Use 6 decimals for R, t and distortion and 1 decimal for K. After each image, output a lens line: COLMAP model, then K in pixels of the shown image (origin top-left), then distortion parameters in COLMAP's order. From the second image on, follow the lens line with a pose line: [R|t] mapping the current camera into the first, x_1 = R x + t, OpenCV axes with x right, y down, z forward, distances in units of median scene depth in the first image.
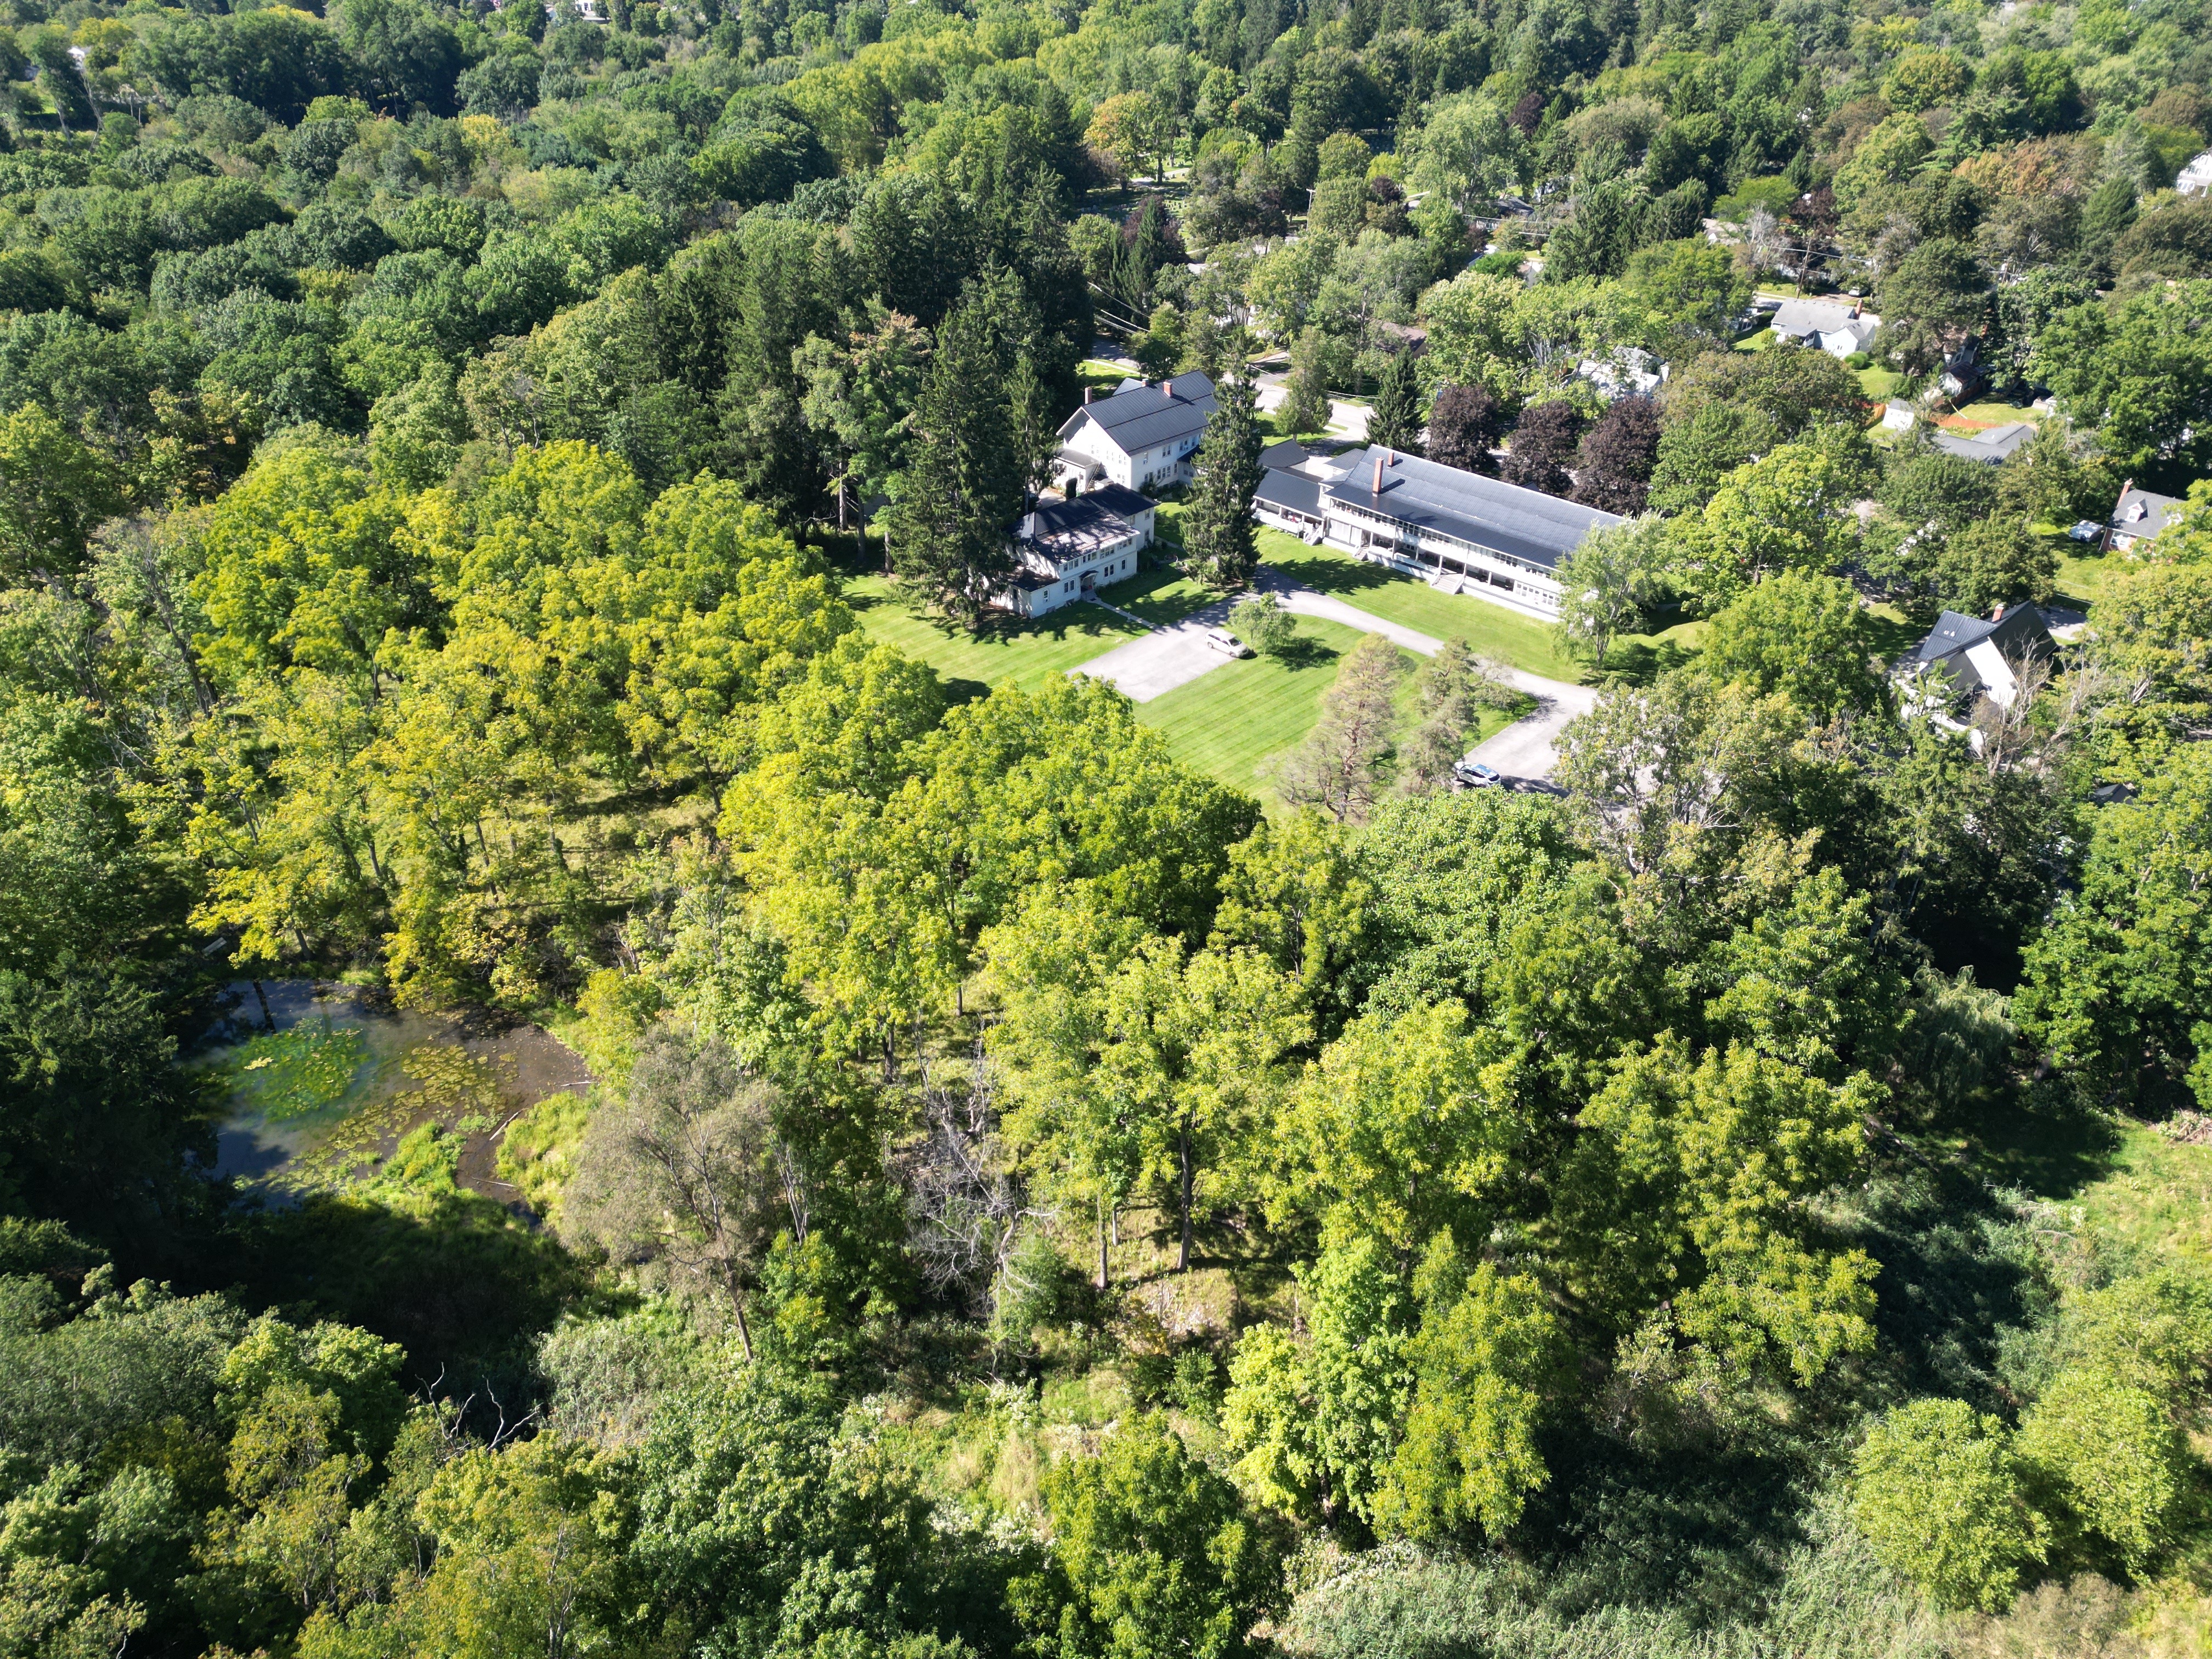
lens RADIAL K [[1491.1, 0, 1106.0], [0, 1491.1, 829.5], [0, 0, 1]] dist [0.092343, -0.311698]
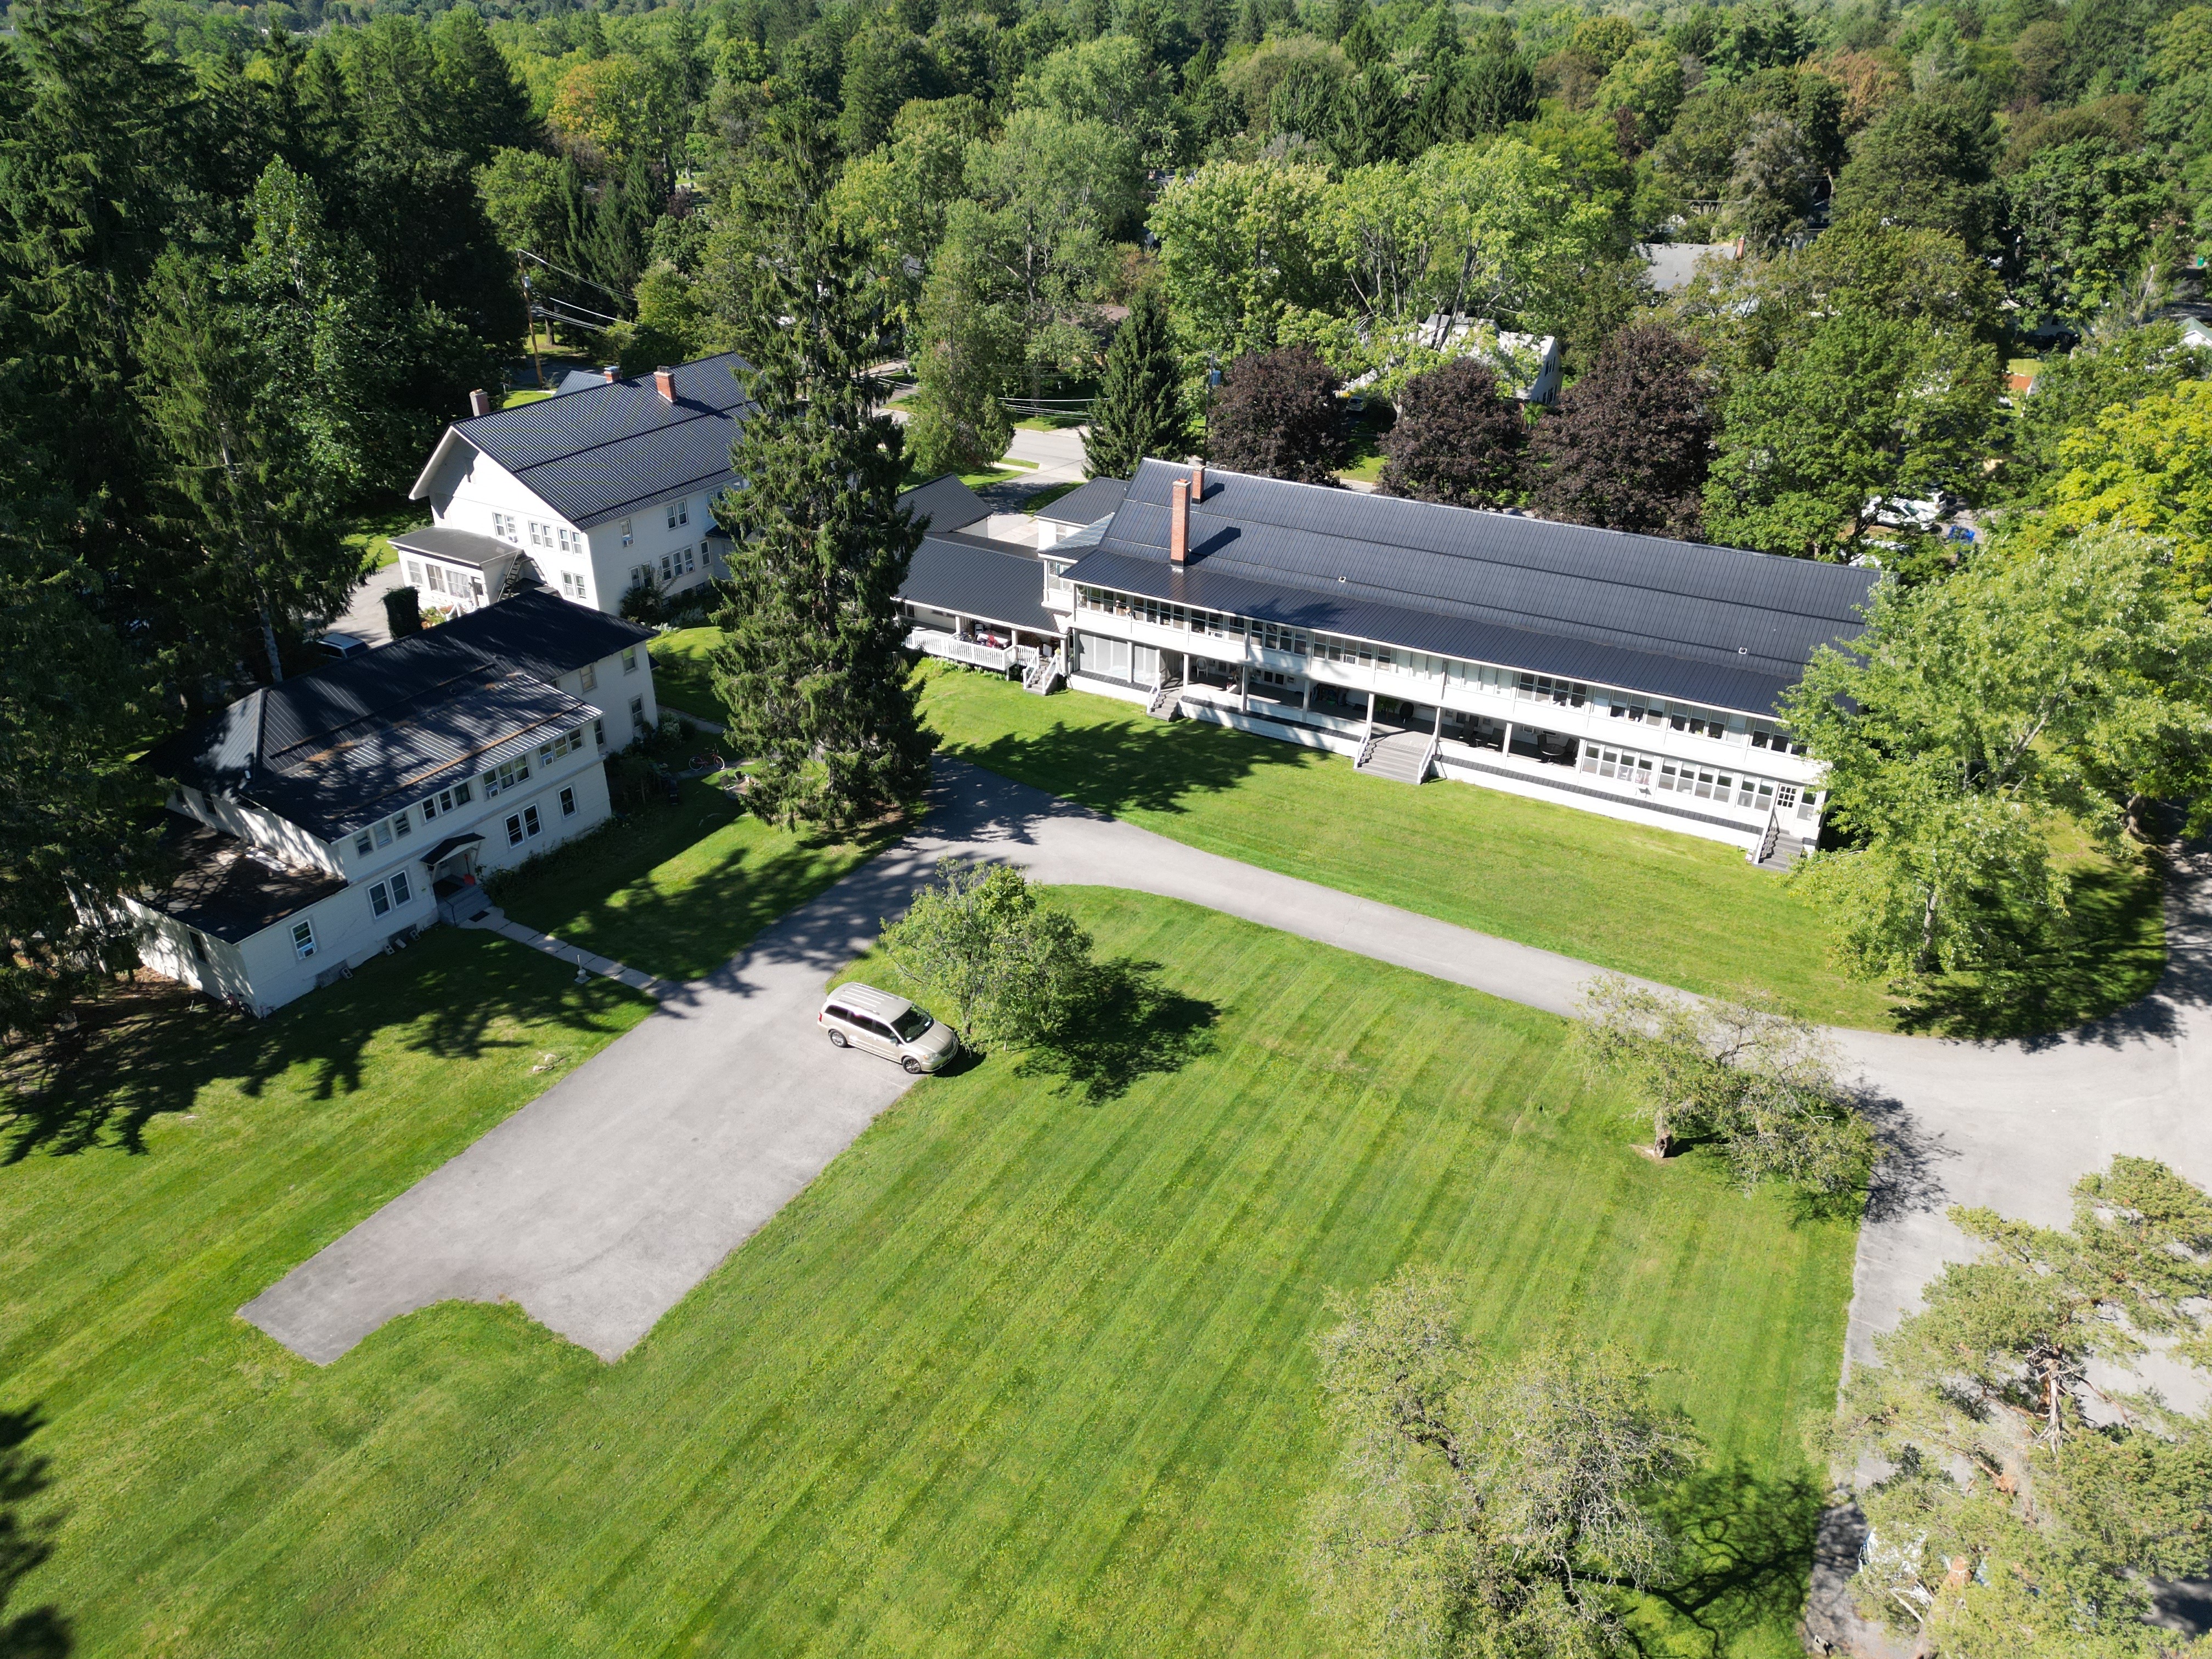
lens RADIAL K [[1485.1, 0, 1115.9], [0, 1485.1, 785.3], [0, 0, 1]] dist [0.044378, -0.035884]
pose [[0.959315, -0.117525, 0.256714, 0.046399], [0.143404, 0.986053, -0.084464, -0.128757], [-0.243207, 0.117841, 0.962790, 0.604343]]
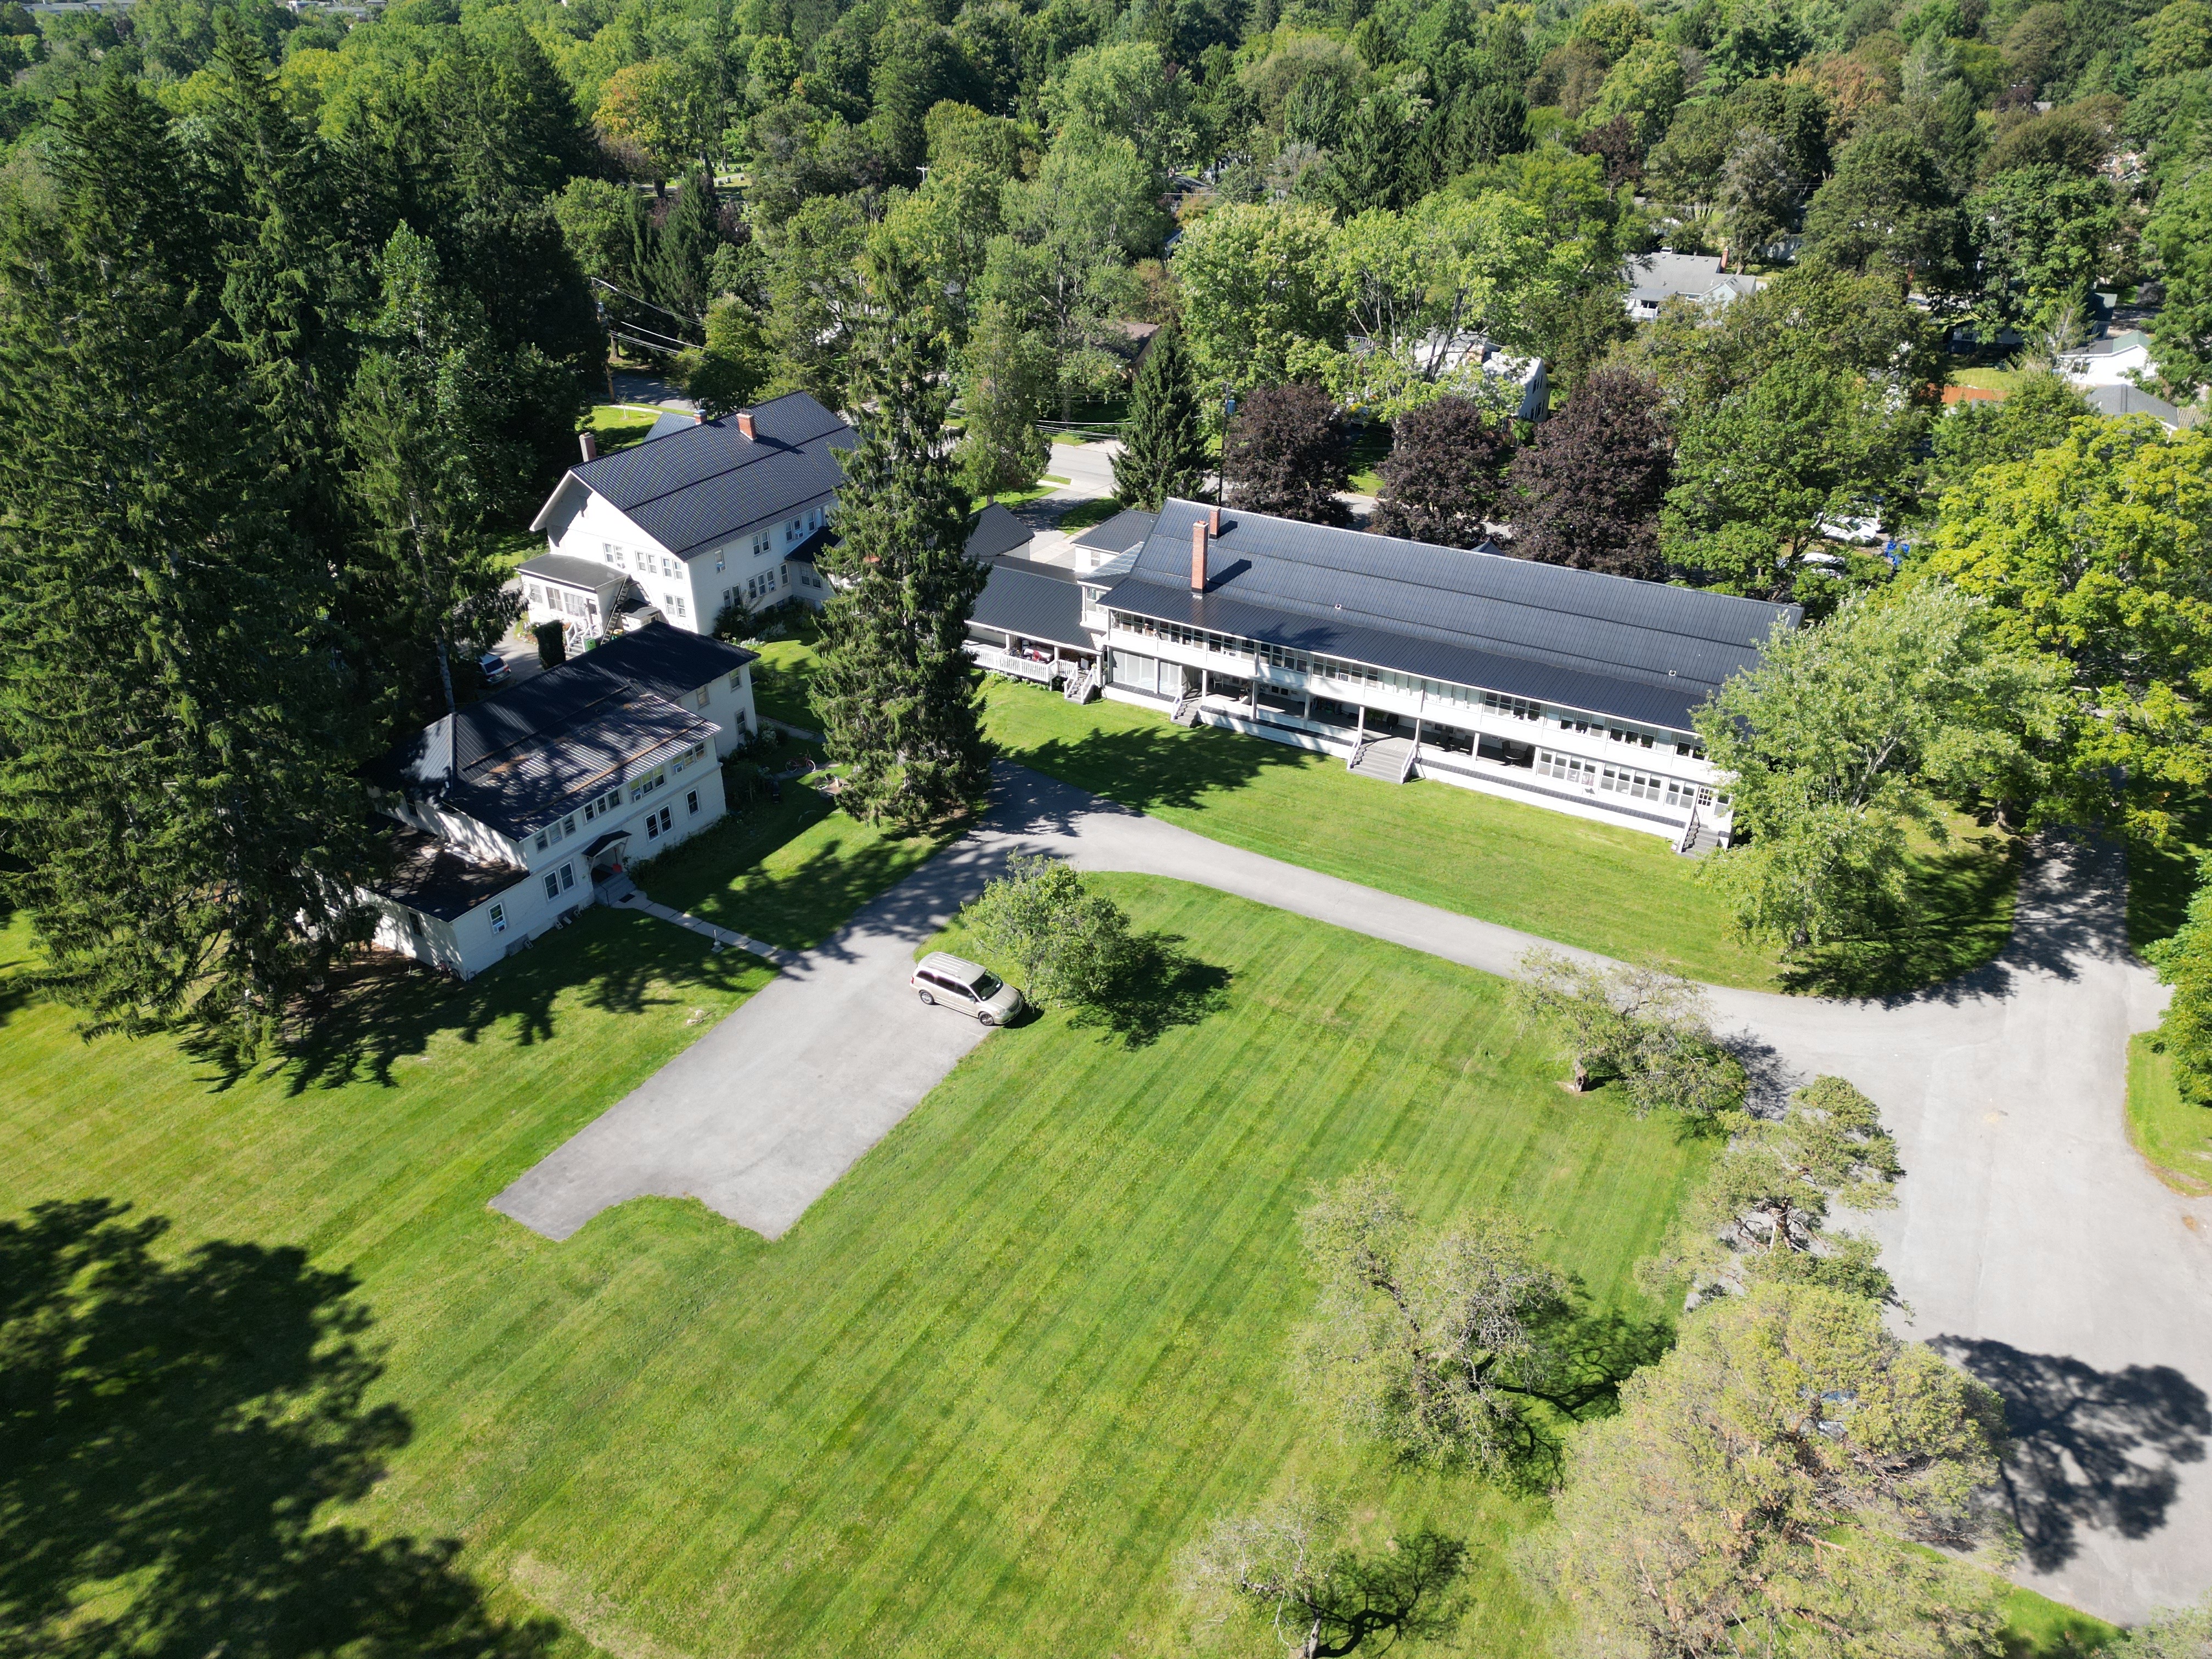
lens RADIAL K [[1485.1, 0, 1115.9], [0, 1485.1, 785.3], [0, 0, 1]] dist [0.044378, -0.035884]
pose [[0.962046, -0.126227, 0.241939, 0.025875], [0.144377, 0.987777, -0.058748, -0.135736], [-0.231566, 0.091449, 0.968511, 0.534361]]
